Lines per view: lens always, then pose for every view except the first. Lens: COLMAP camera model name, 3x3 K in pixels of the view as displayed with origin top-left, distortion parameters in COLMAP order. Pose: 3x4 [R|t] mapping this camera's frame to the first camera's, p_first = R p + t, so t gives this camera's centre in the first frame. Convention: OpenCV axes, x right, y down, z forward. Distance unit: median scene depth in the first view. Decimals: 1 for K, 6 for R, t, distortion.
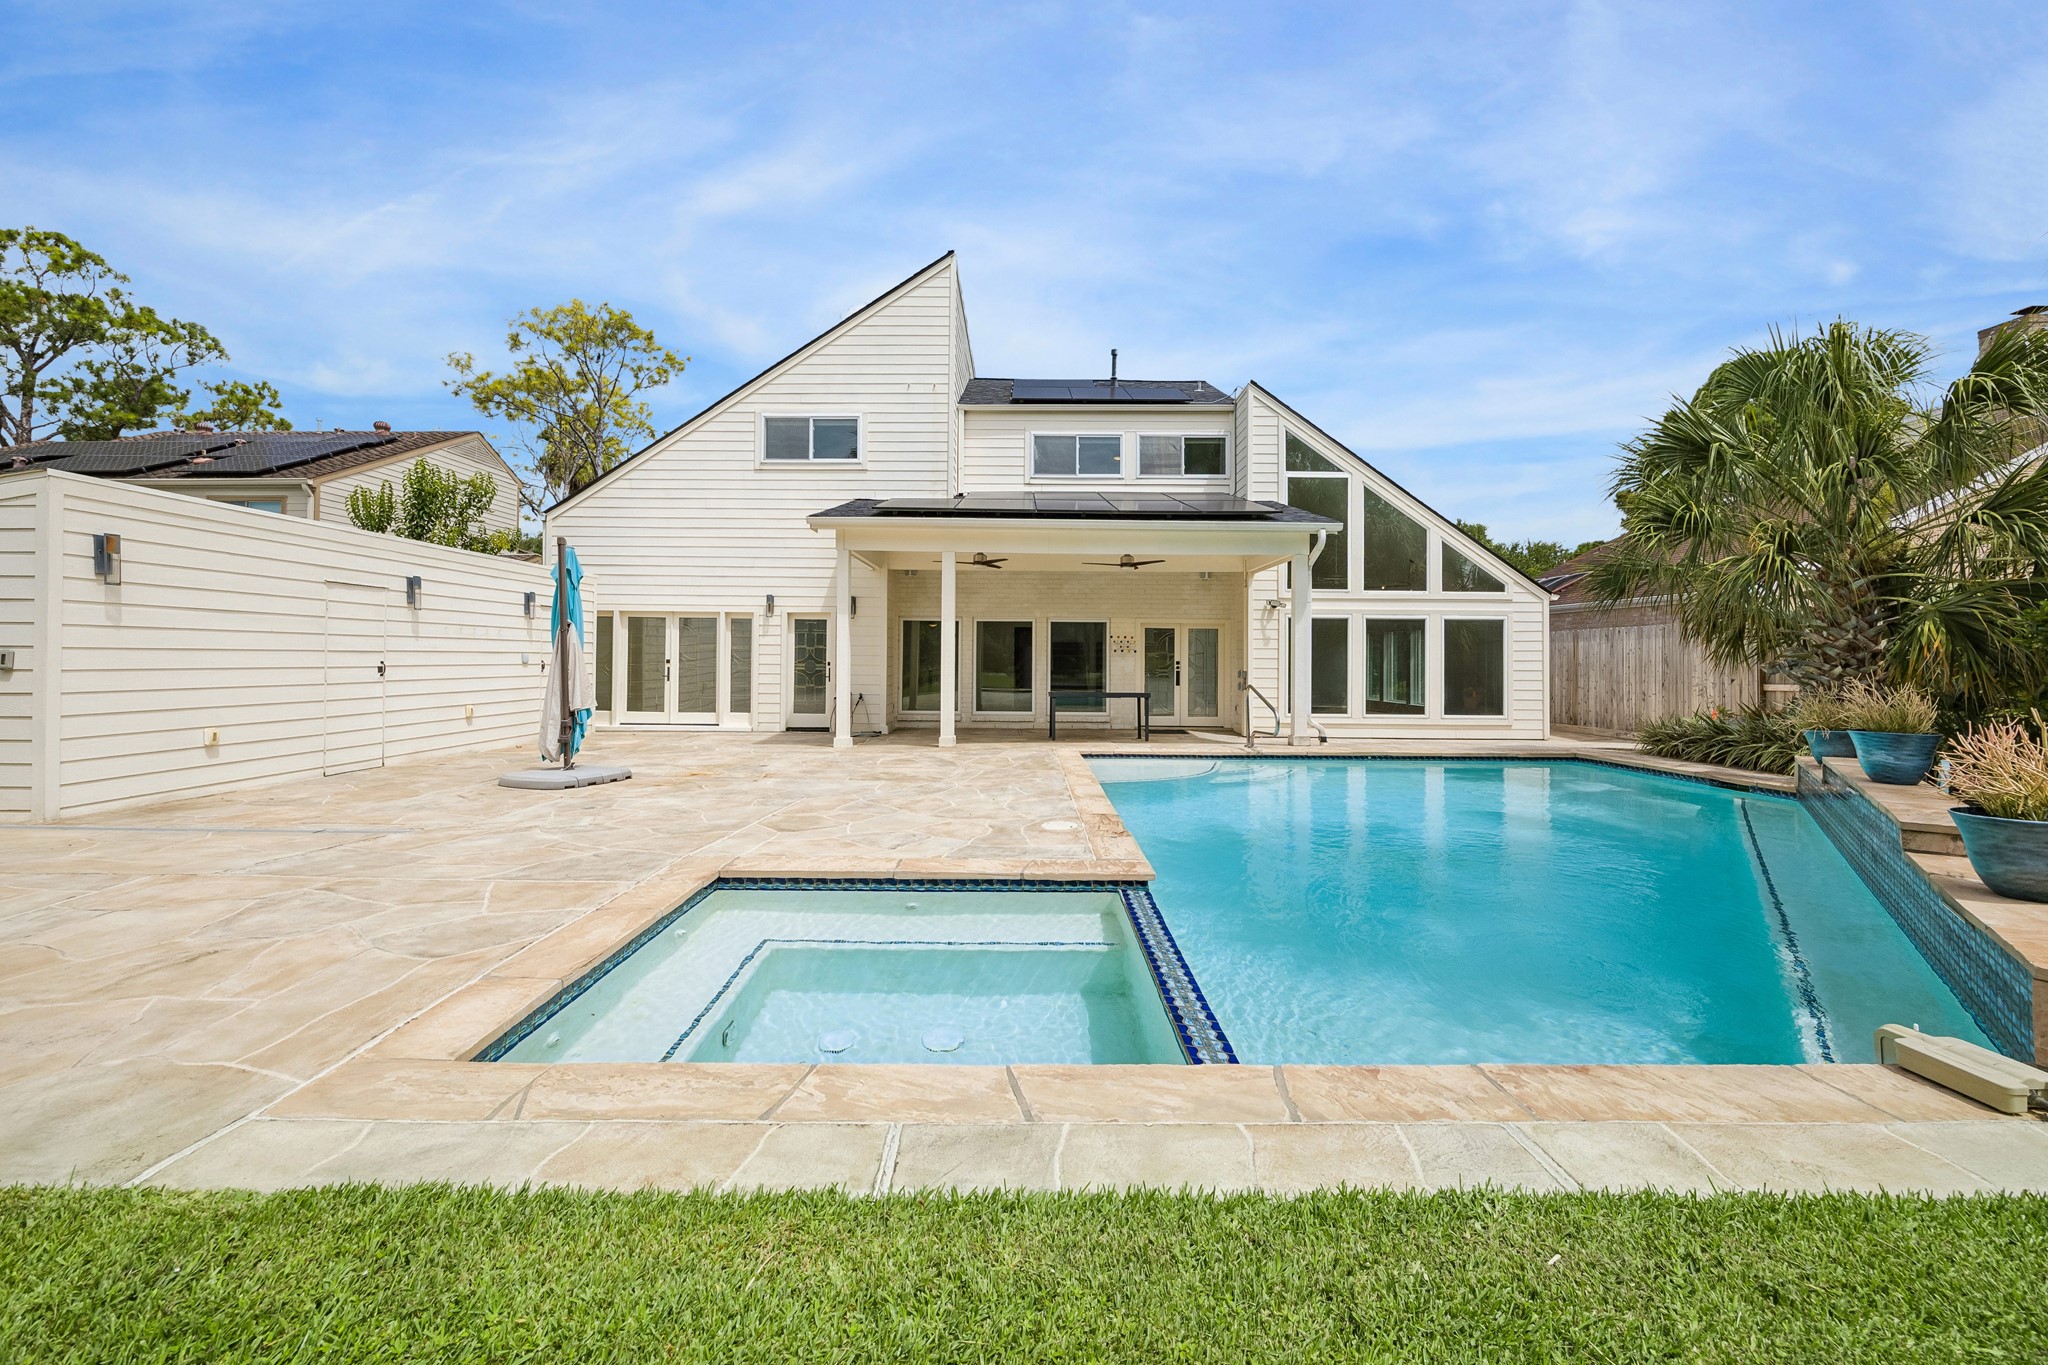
lens RADIAL K [[809.8, 0, 1024.6], [0, 809.8, 656.2], [0, 0, 1]] dist [-0.000272, 0.000142]
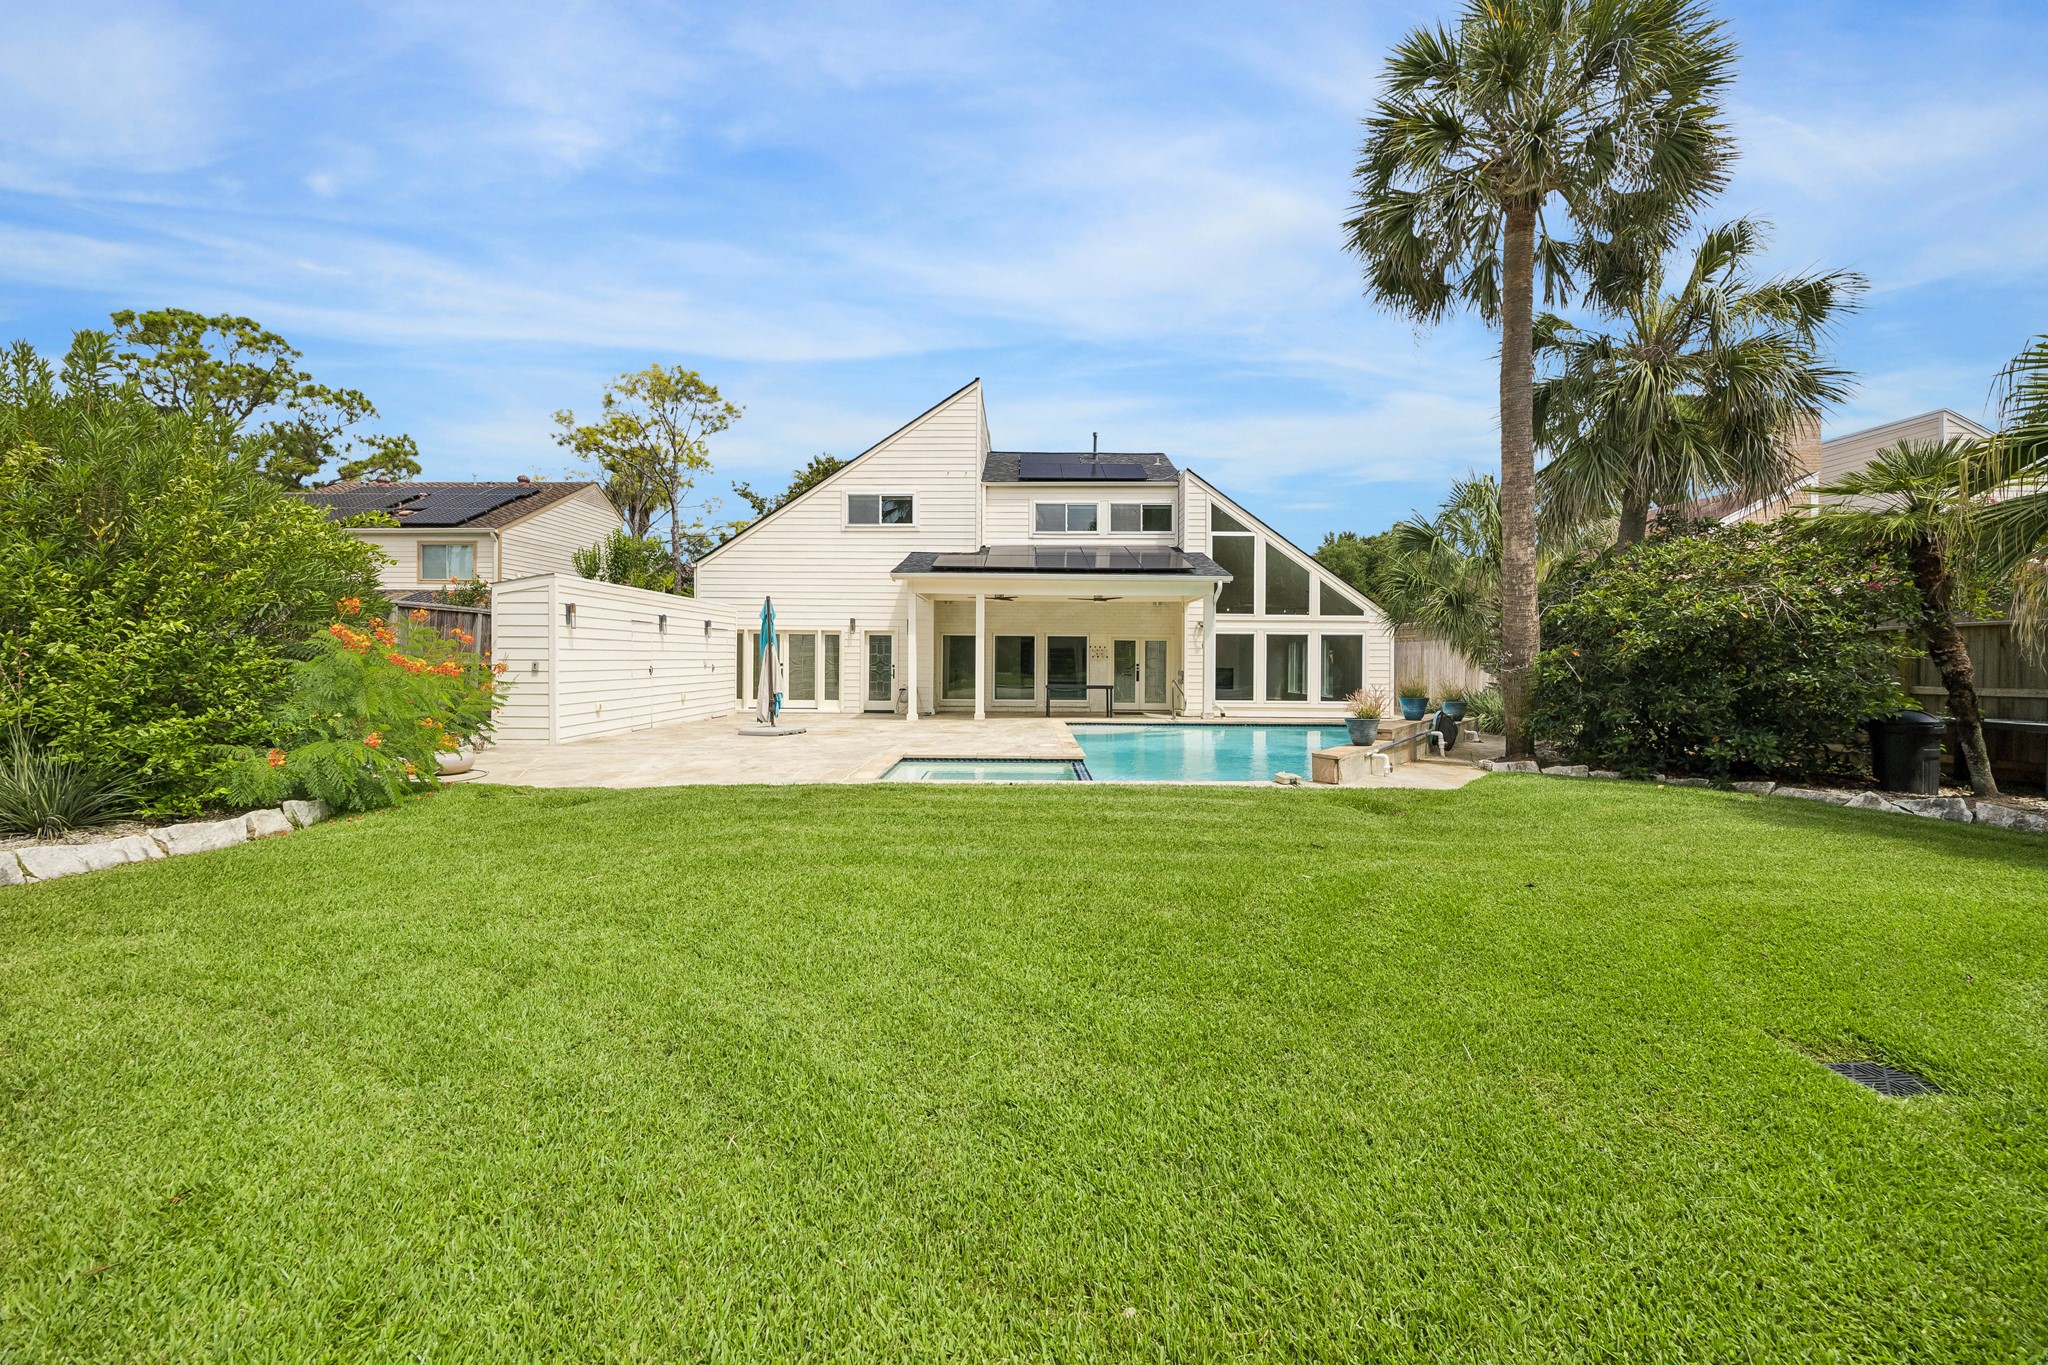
lens RADIAL K [[783.8, 0, 1017.9], [0, 783.8, 669.9], [0, 0, 1]] dist [-0.002024, -0.000158]
pose [[0.999933, -0.001222, -0.011469, -0.004064], [0.001417, 0.999854, 0.017009, -0.007304], [0.011447, -0.017024, 0.999790, -0.386659]]
